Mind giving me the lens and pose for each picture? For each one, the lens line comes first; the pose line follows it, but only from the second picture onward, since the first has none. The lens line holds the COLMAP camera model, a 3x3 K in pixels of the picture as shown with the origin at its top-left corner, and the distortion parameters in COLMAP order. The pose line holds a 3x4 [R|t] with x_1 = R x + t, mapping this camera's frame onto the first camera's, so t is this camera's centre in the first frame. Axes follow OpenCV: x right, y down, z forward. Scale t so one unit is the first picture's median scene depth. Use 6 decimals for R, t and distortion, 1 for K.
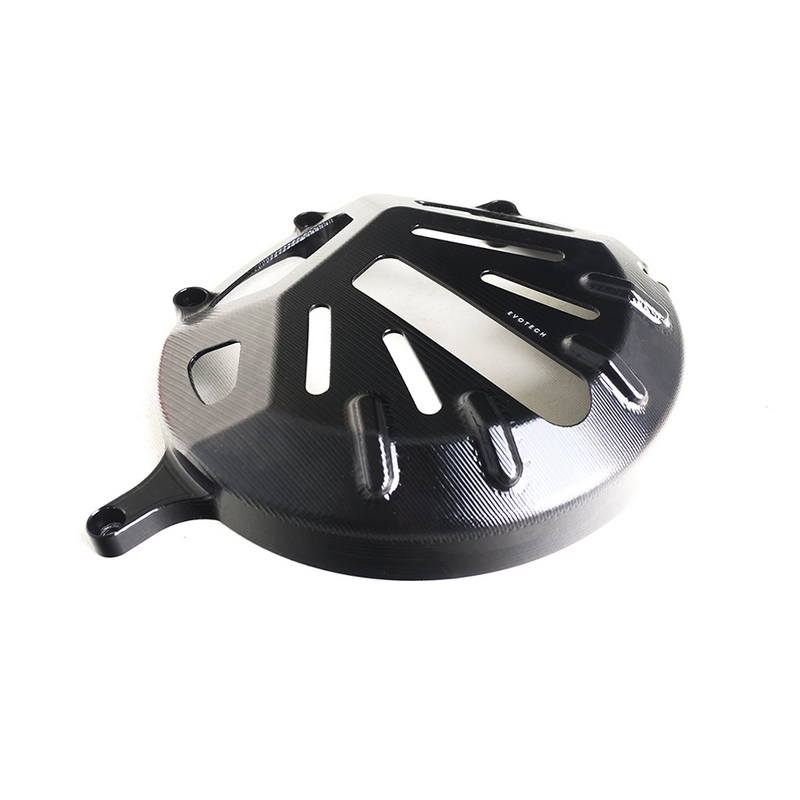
lens RADIAL K [[855.7, 0, 404.8], [0, 855.7, 398.2], [0, 0, 1]] dist [-0.020331, 0.000000]
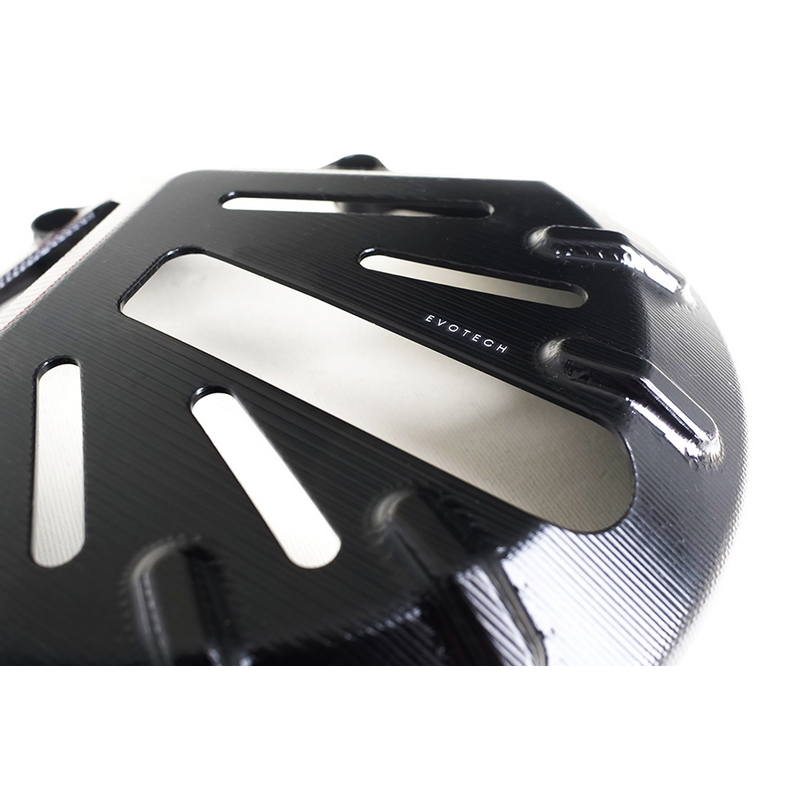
lens RADIAL K [[855.7, 0, 399.9], [0, 855.7, 400.9], [0, 0, 1]] dist [-0.020331, 0.000000]
pose [[0.973045, -0.167897, 0.158096, 0.012976], [0.170236, 0.985402, -0.001273, -0.052498], [-0.155574, 0.028152, 0.987423, 0.491048]]
